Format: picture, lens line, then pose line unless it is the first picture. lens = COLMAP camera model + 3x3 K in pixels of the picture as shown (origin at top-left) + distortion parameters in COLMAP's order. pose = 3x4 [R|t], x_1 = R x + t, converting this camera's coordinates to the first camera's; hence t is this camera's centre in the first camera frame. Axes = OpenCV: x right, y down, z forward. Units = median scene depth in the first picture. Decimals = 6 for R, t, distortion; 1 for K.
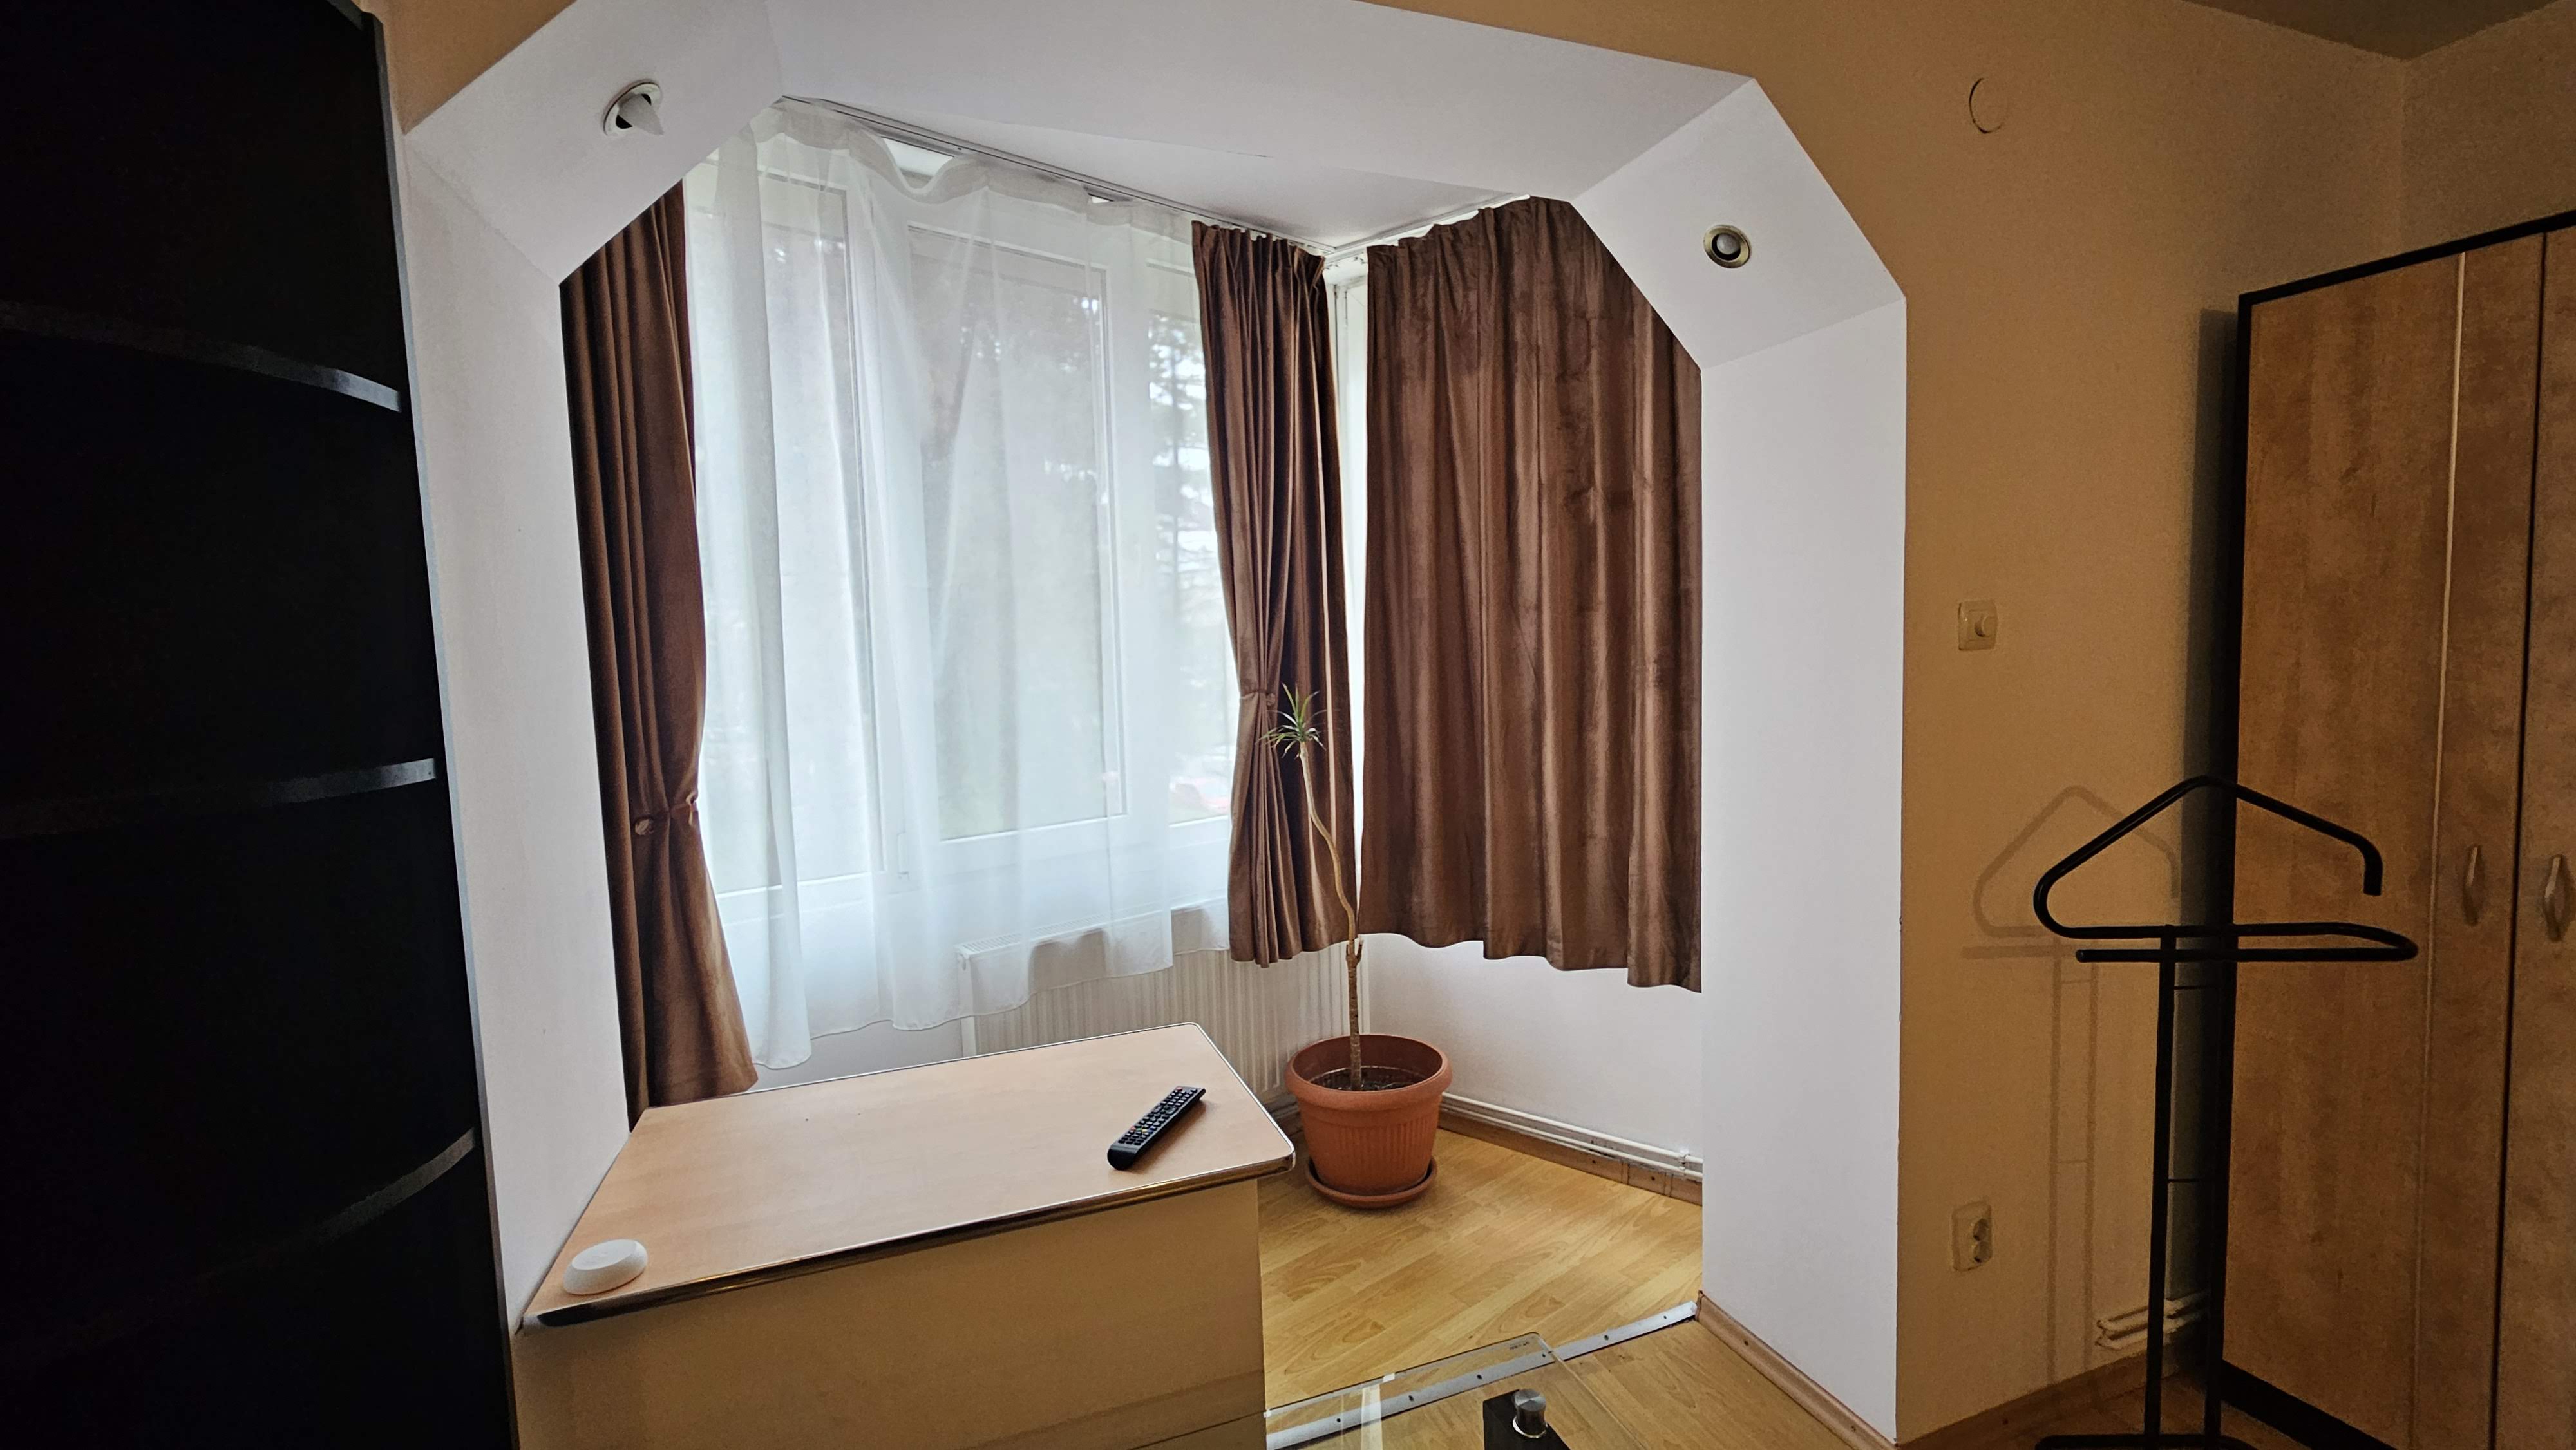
lens RADIAL K [[1056.2, 0, 1302.3], [0, 1056.2, 729.2], [0, 0, 1]] dist [0.000311, -0.000411]
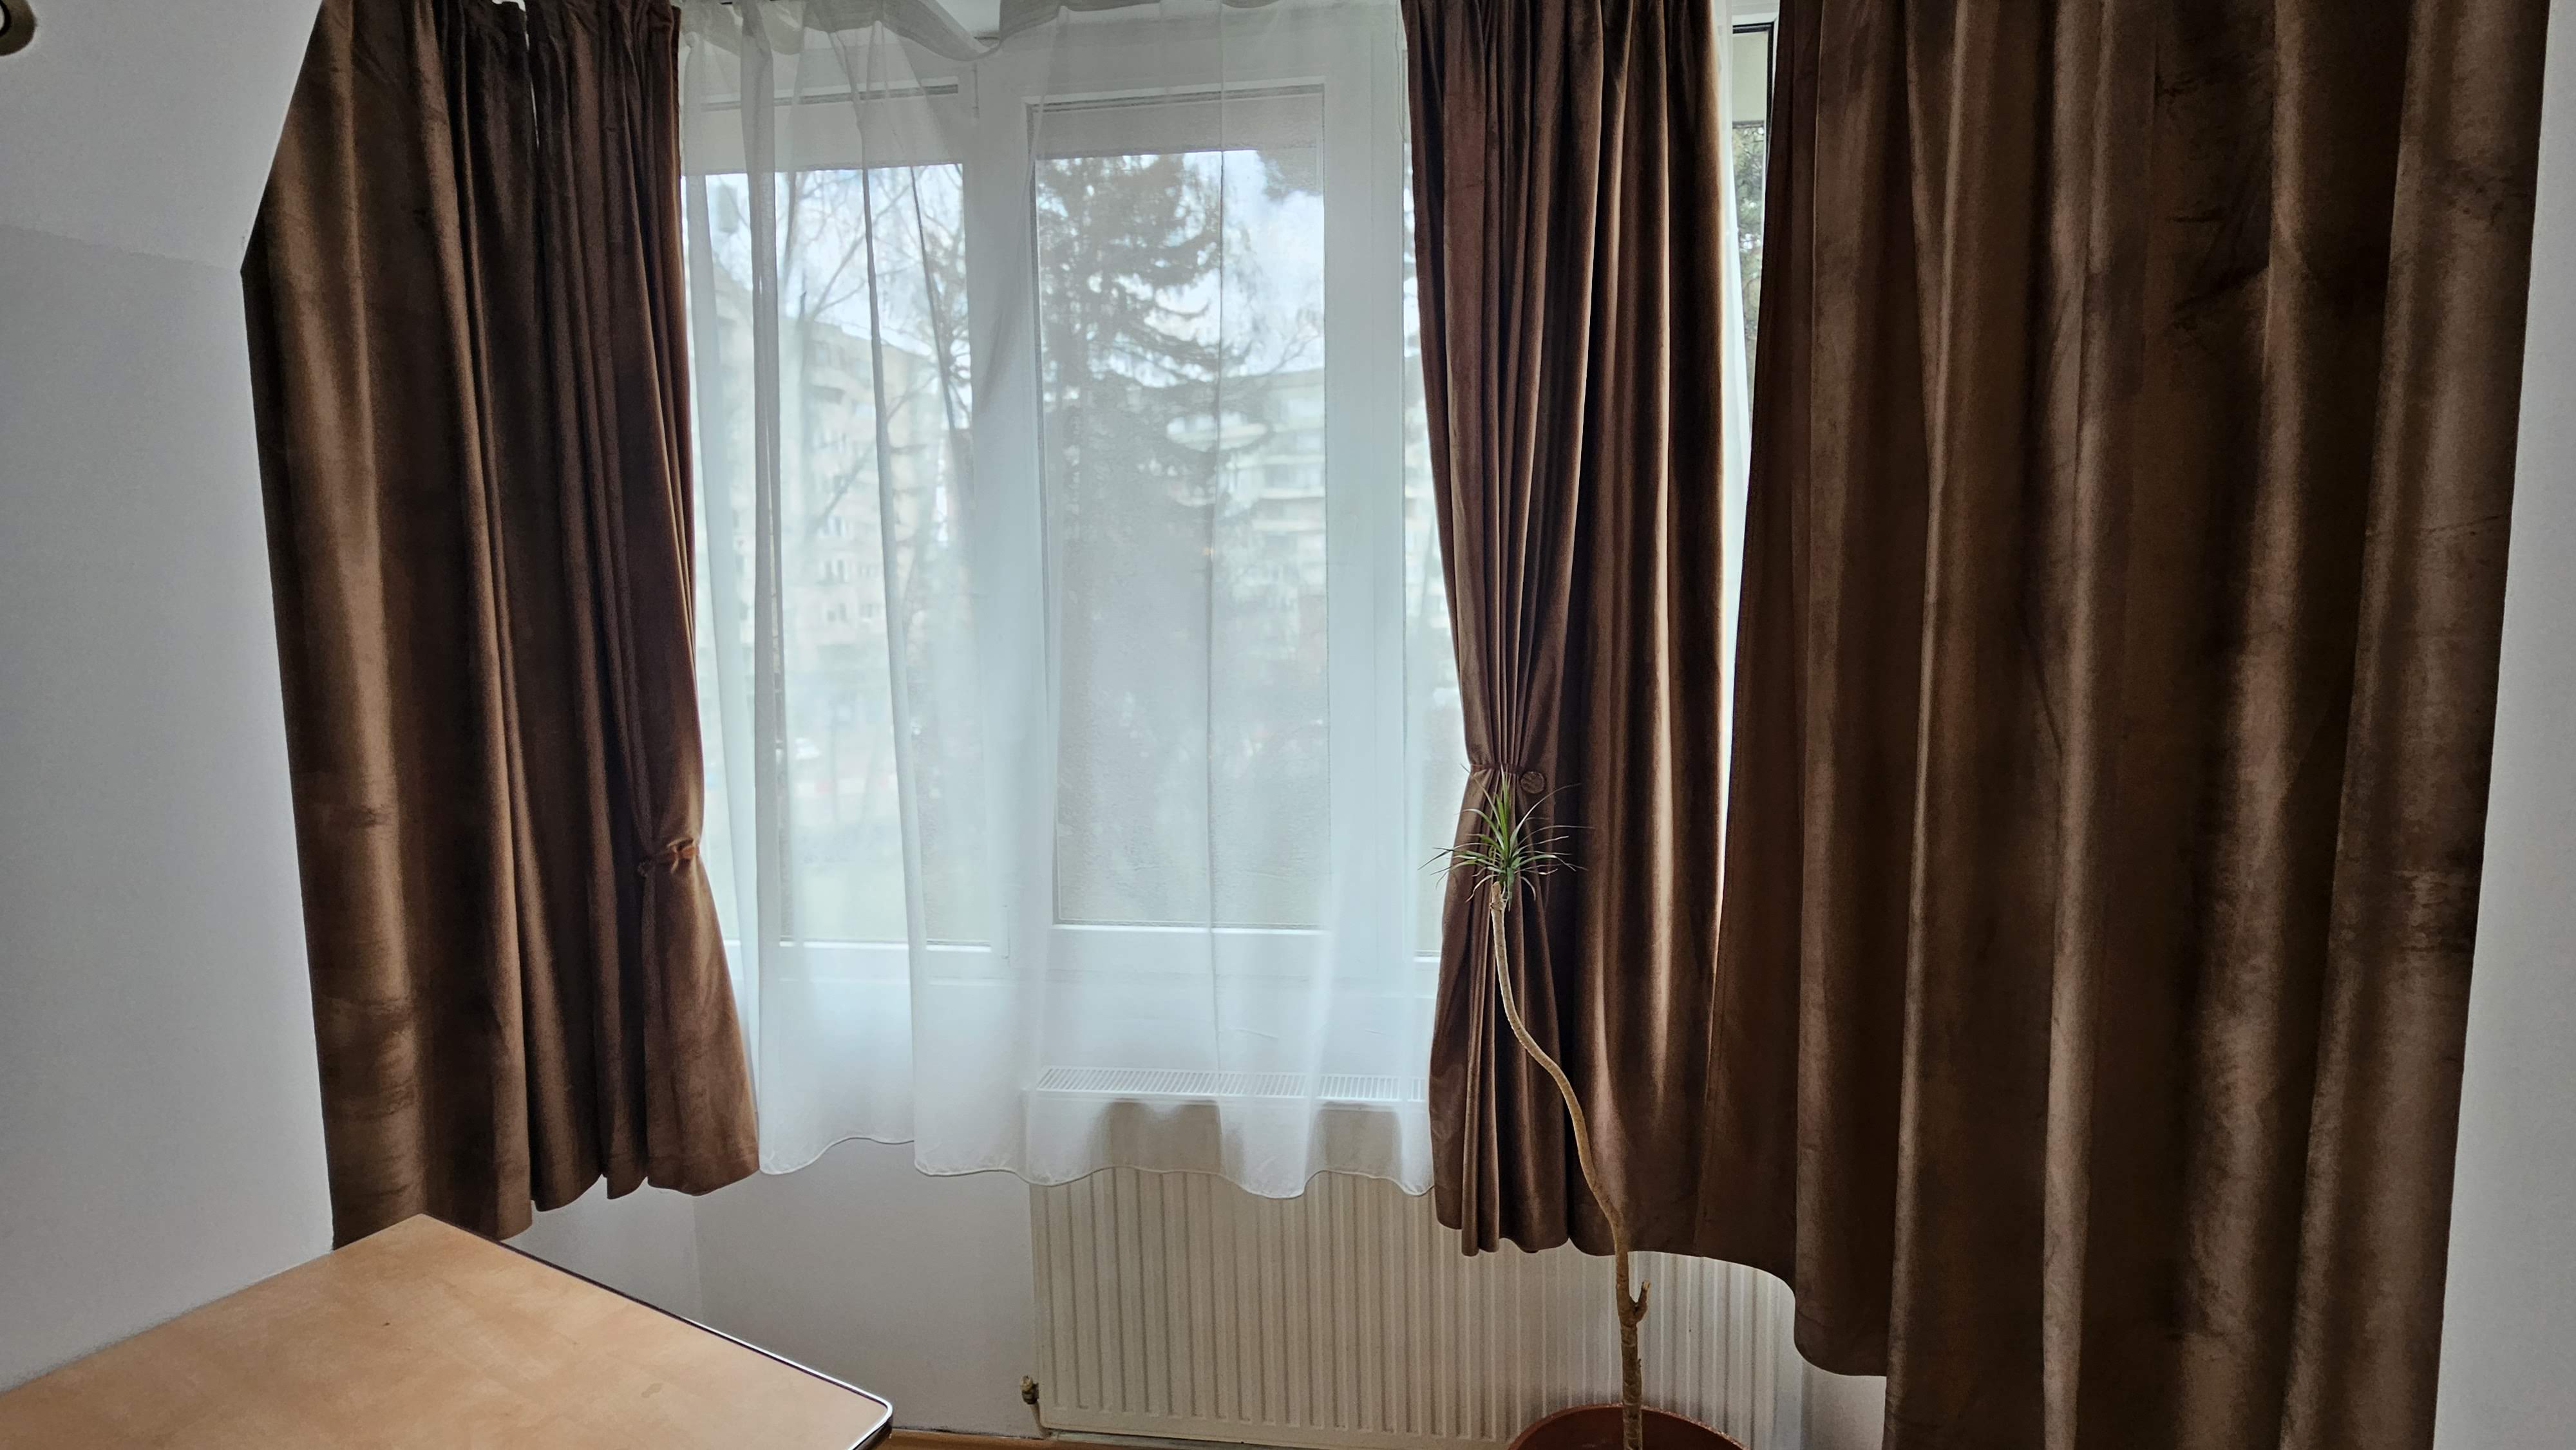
lens RADIAL K [[1056.2, 0, 1290.9], [0, 1056.2, 714.9], [0, 0, 1]] dist [0.000311, -0.000411]
pose [[0.702347, 0.077664, -0.707586, 0.281596], [-0.061368, 0.996936, 0.048509, -0.085196], [0.709185, 0.009353, 0.704961, 0.540796]]
